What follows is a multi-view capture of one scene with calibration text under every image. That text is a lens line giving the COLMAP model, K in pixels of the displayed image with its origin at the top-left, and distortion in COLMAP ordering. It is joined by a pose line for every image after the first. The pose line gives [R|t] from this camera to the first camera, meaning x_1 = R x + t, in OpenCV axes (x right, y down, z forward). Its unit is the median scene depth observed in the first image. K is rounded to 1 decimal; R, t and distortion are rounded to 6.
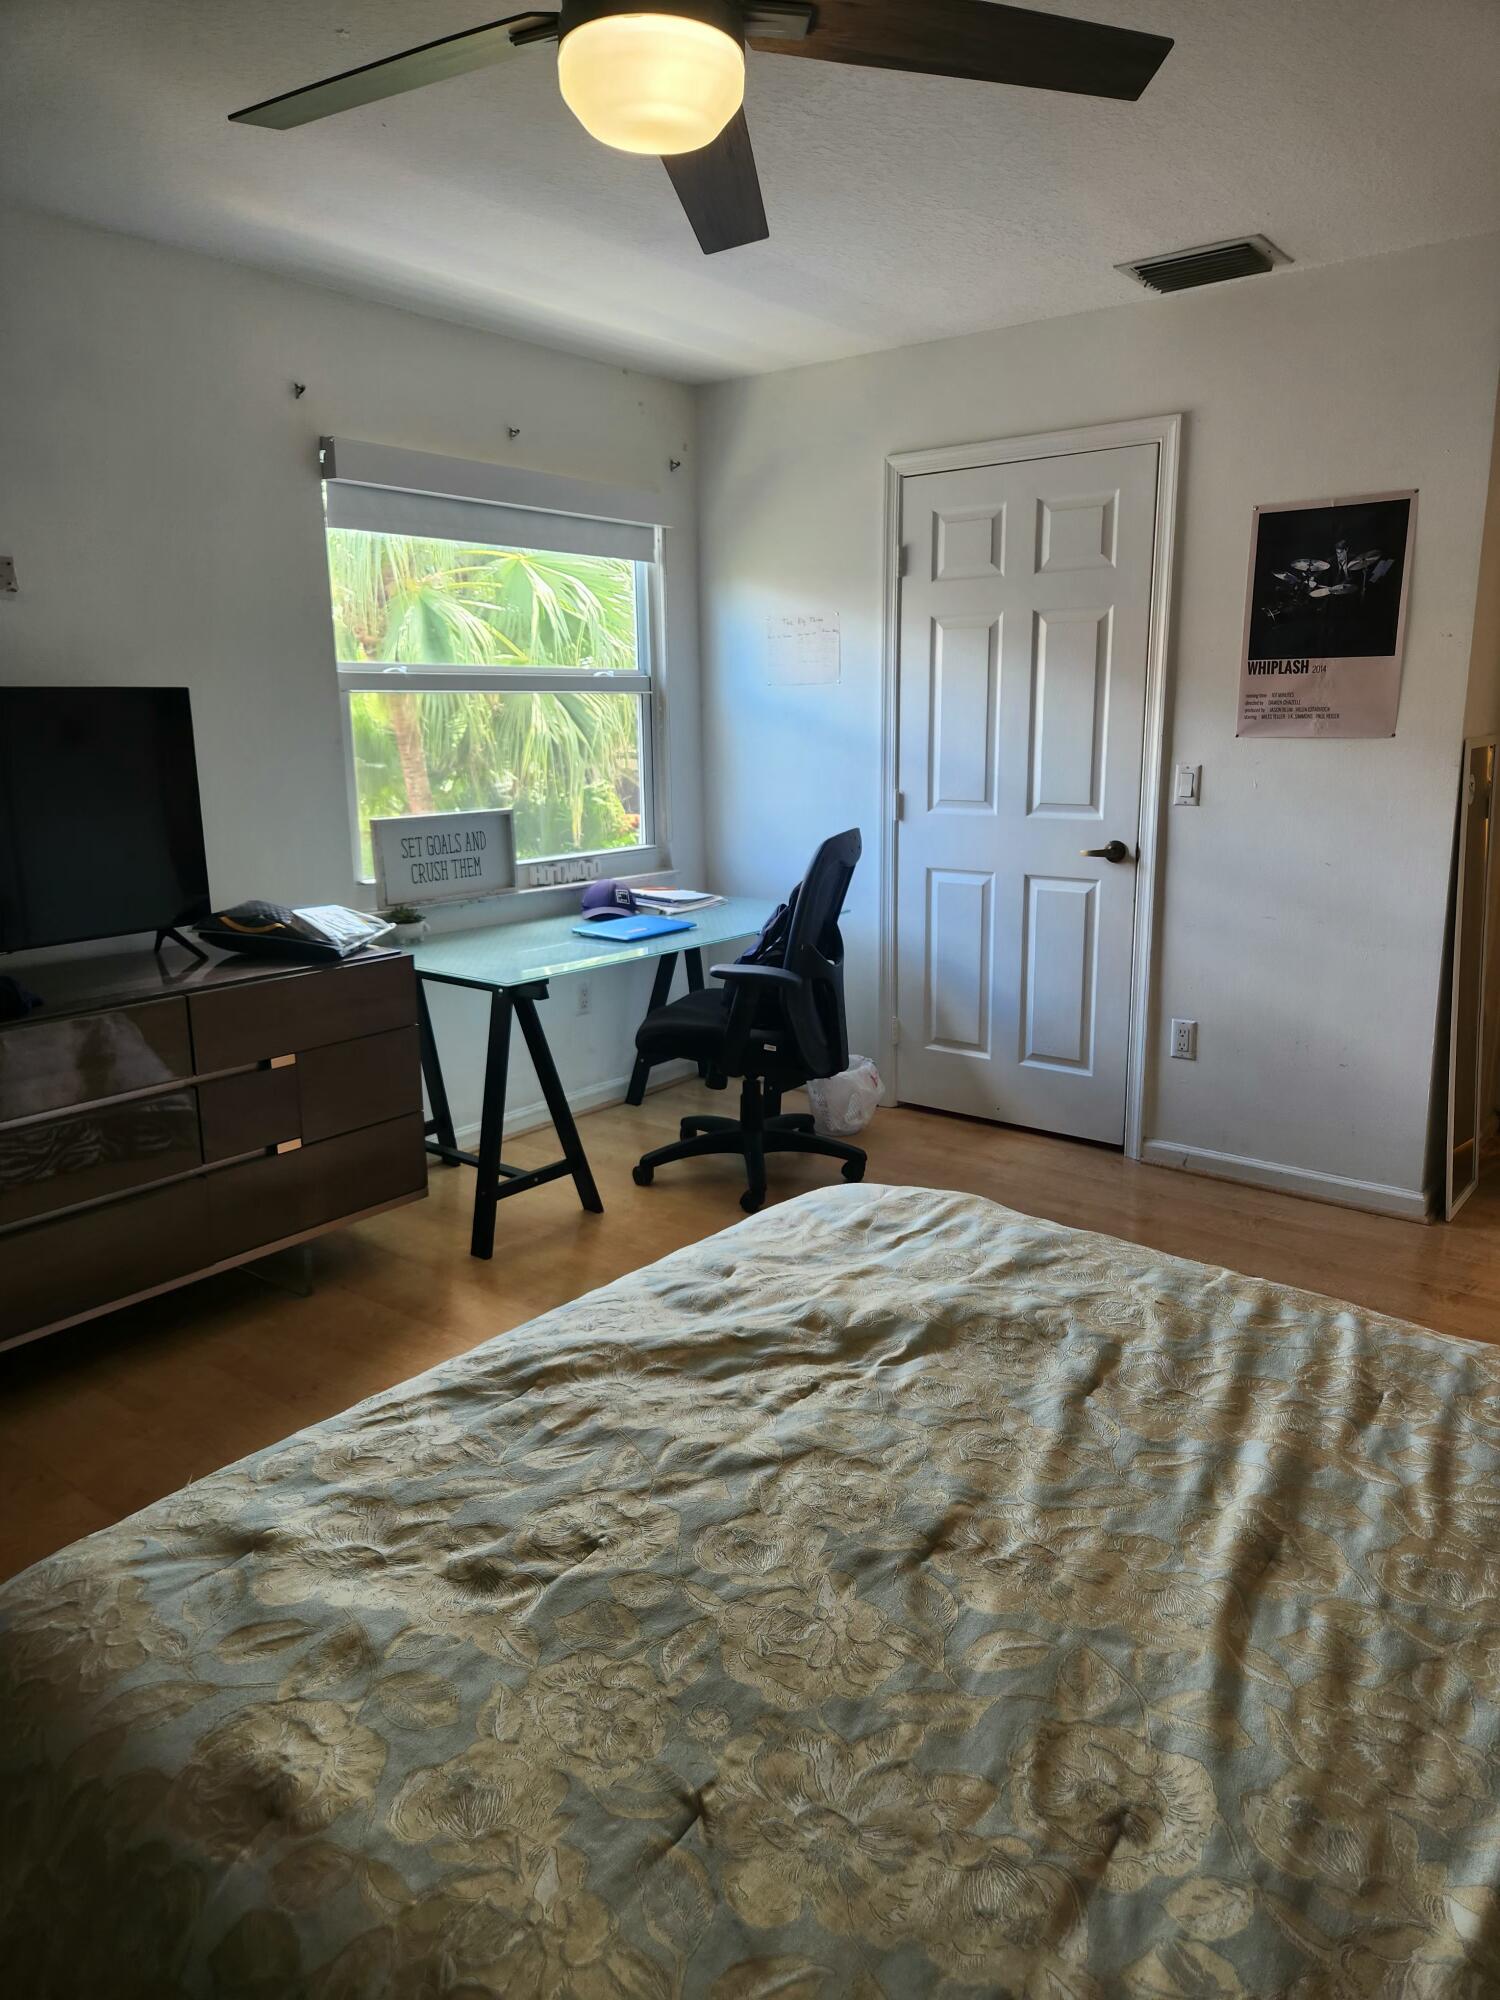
lens RADIAL K [[1343.5, 0, 750.0], [0, 1343.5, 1000.0], [0, 0, 1]] dist [0.077288, -0.054069]
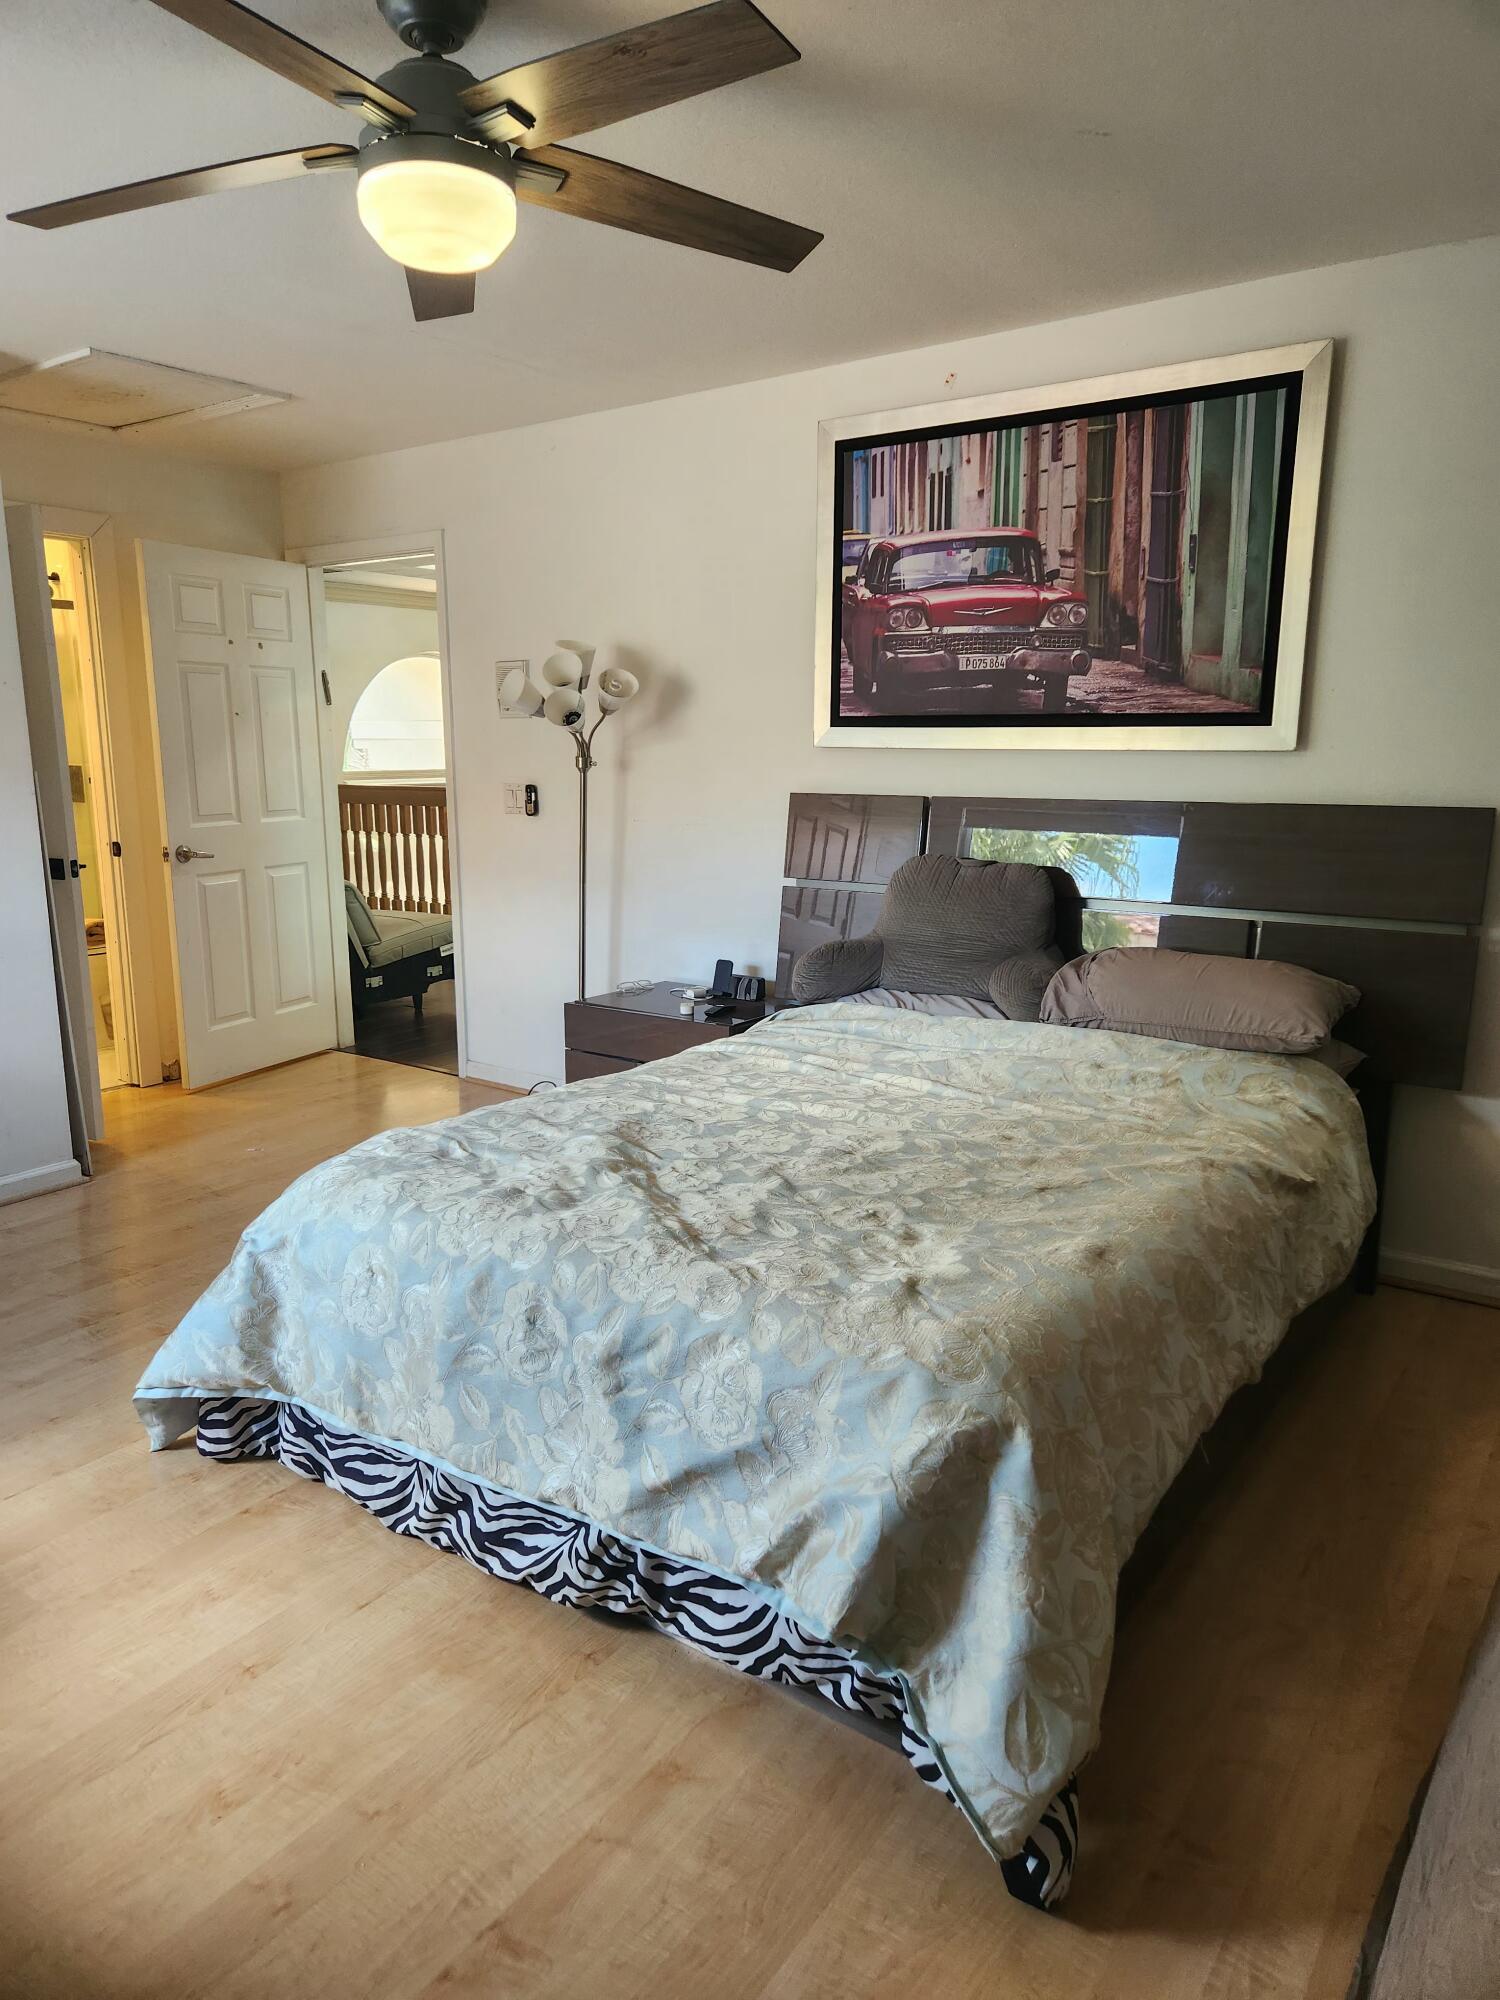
lens RADIAL K [[1343.5, 0, 750.0], [0, 1343.5, 1000.0], [0, 0, 1]] dist [0.077288, -0.054069]
pose [[-0.050258, -0.183815, 0.981675, -1.650640], [0.223648, 0.955885, 0.190436, -0.205992], [-0.973373, 0.229121, -0.006931, 1.055974]]
